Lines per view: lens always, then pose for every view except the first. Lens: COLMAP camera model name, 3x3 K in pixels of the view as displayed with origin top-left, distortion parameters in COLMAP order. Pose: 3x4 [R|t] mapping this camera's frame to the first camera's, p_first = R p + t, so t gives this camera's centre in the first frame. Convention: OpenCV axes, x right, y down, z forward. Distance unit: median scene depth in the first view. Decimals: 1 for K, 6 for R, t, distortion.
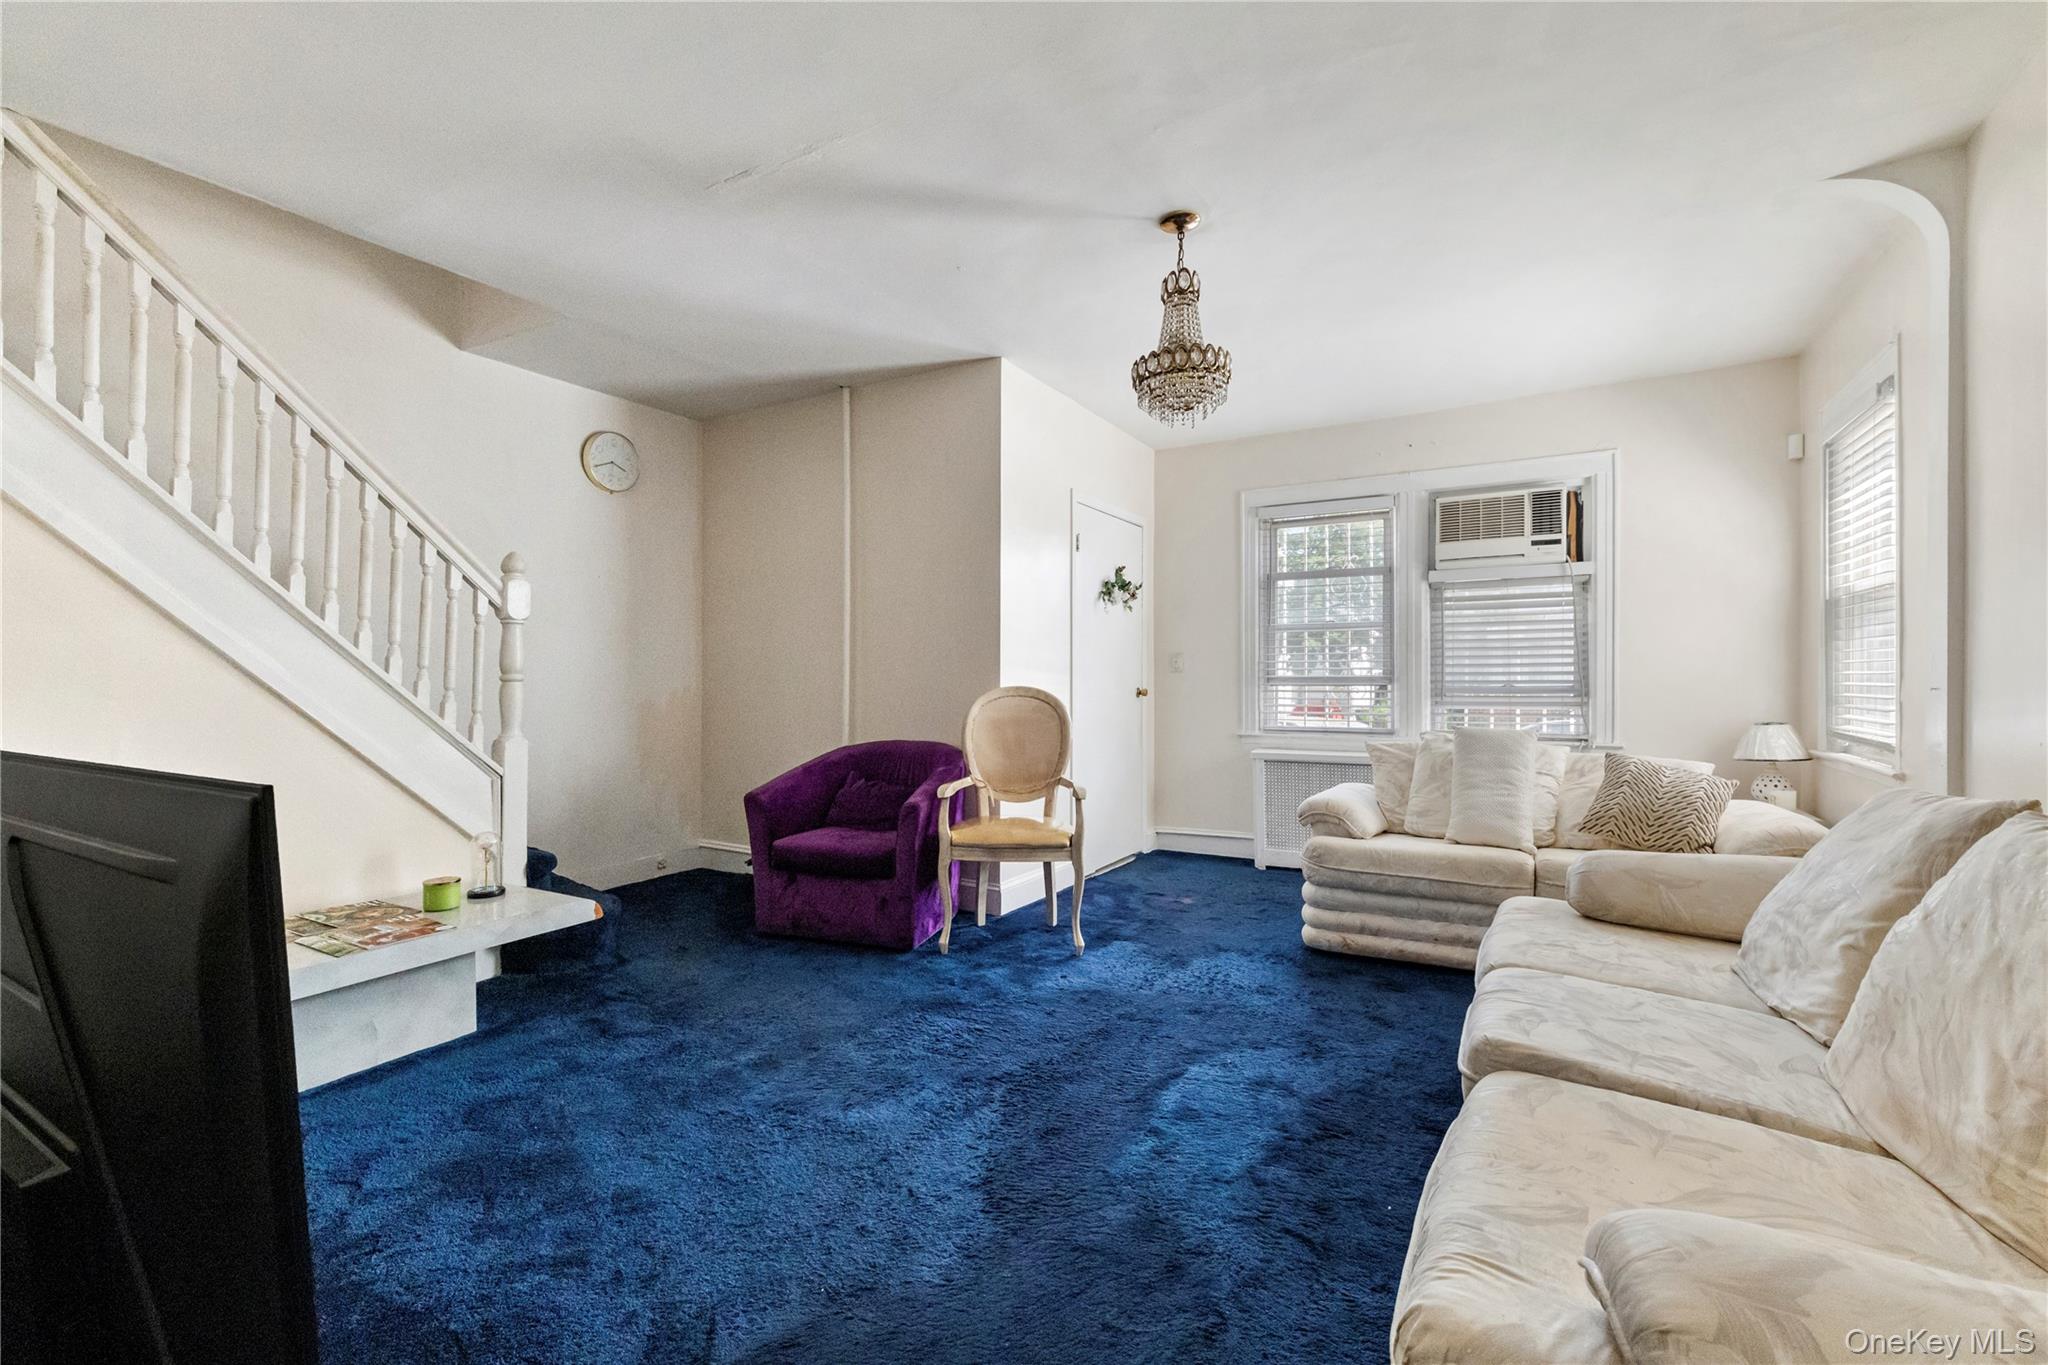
lens RADIAL K [[887.3, 0, 1014.2], [0, 887.3, 677.7], [0, 0, 1]] dist [-0.001965, 0.000075]
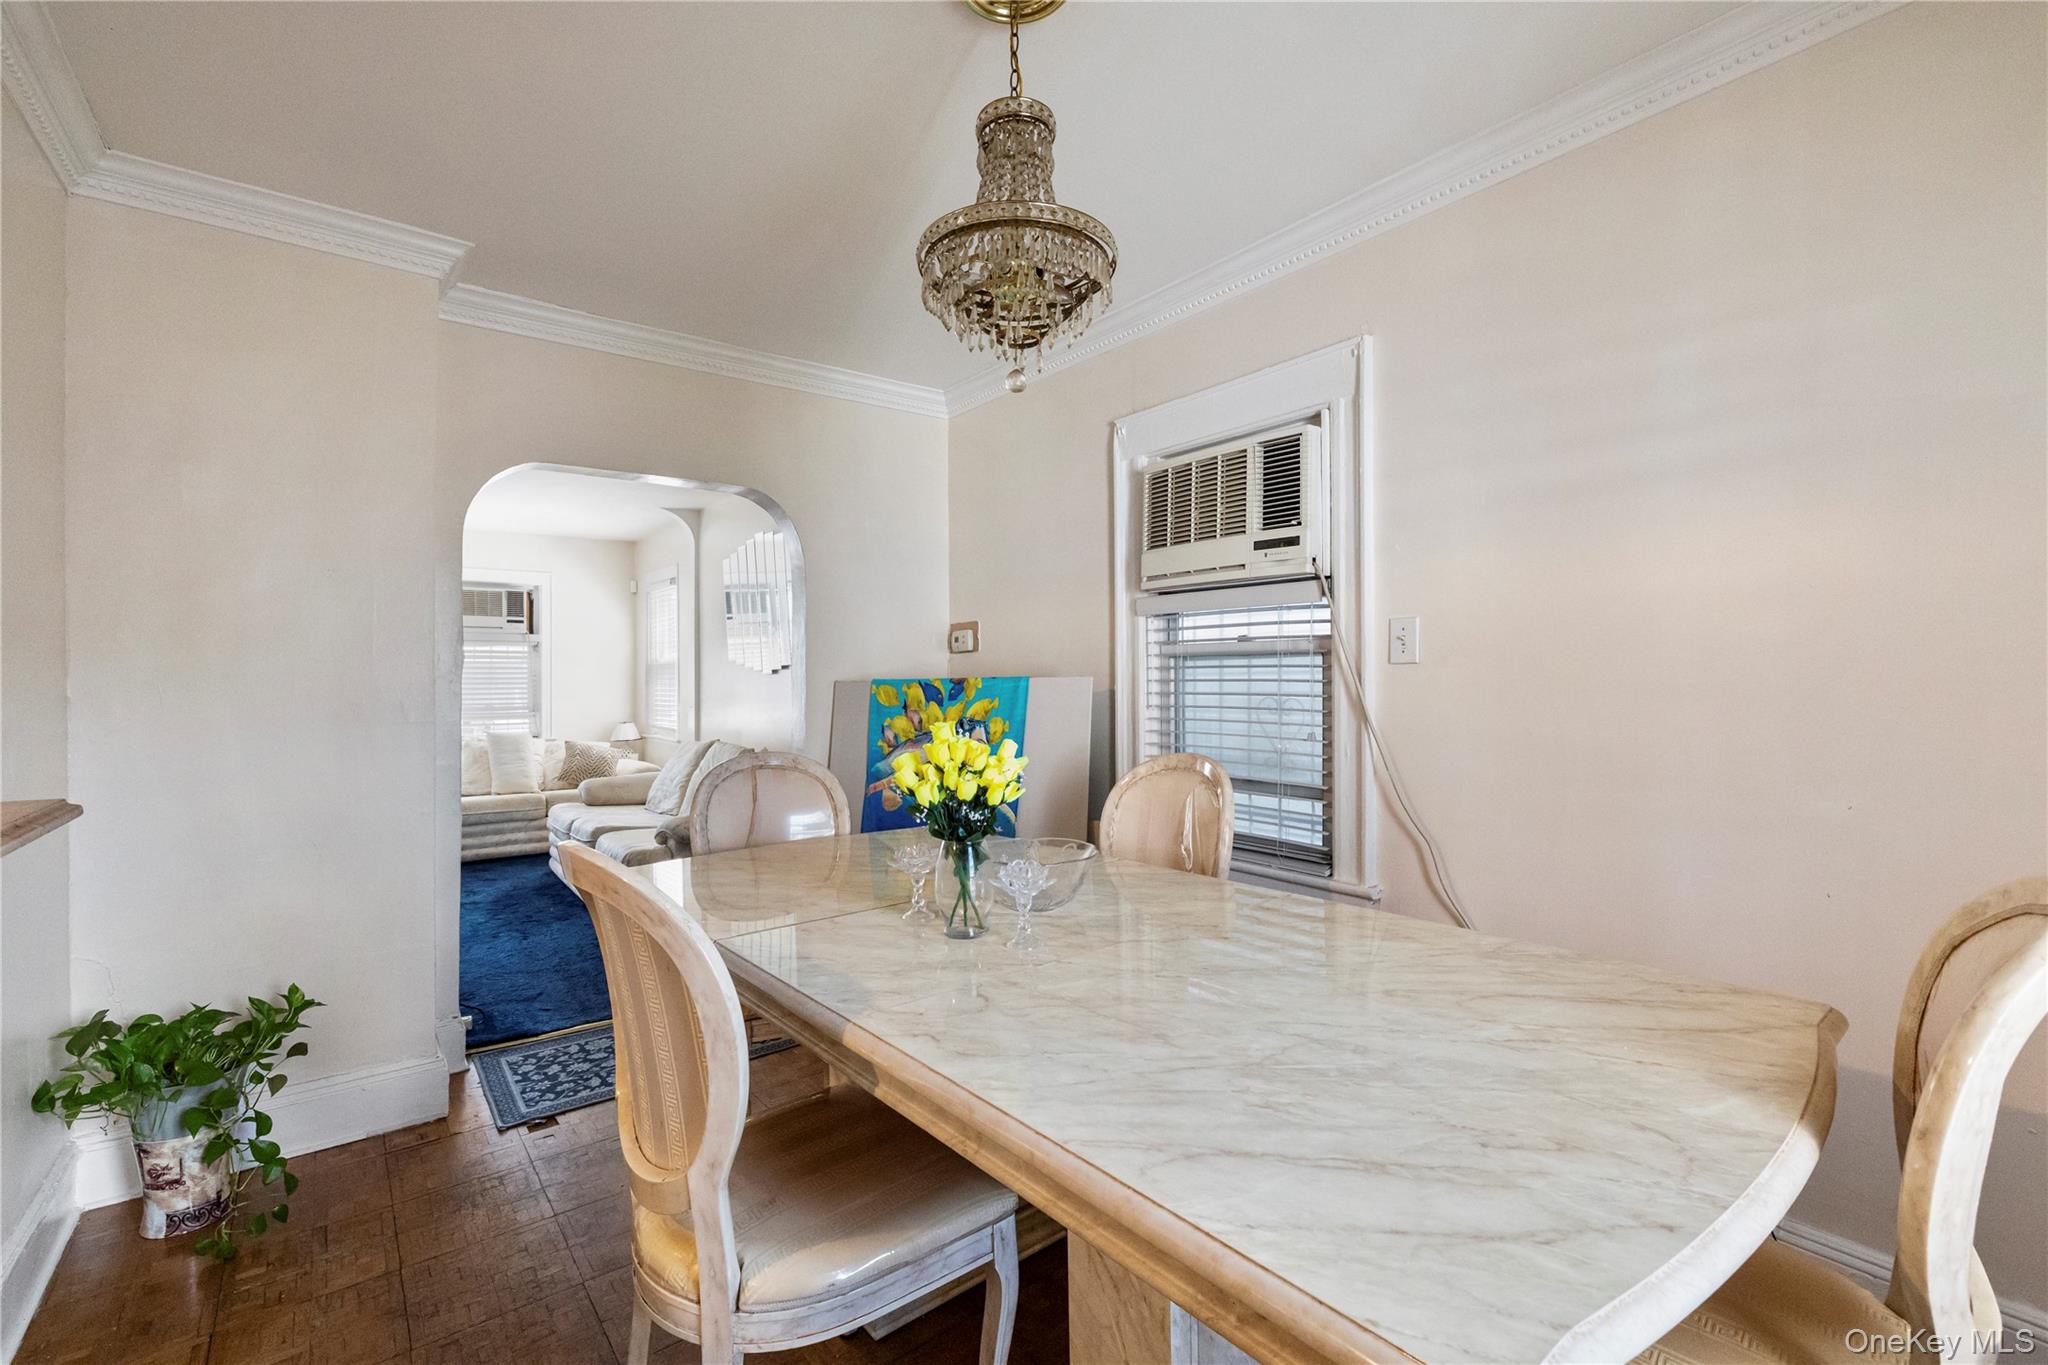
lens RADIAL K [[887.3, 0, 1019.9], [0, 887.3, 685.3], [0, 0, 1]] dist [-0.001965, 0.000075]
pose [[0.368242, -0.000980, 0.929729, -0.757567], [-0.004066, 0.999988, 0.002665, -0.046663], [-0.929721, -0.004762, 0.368234, -0.638251]]
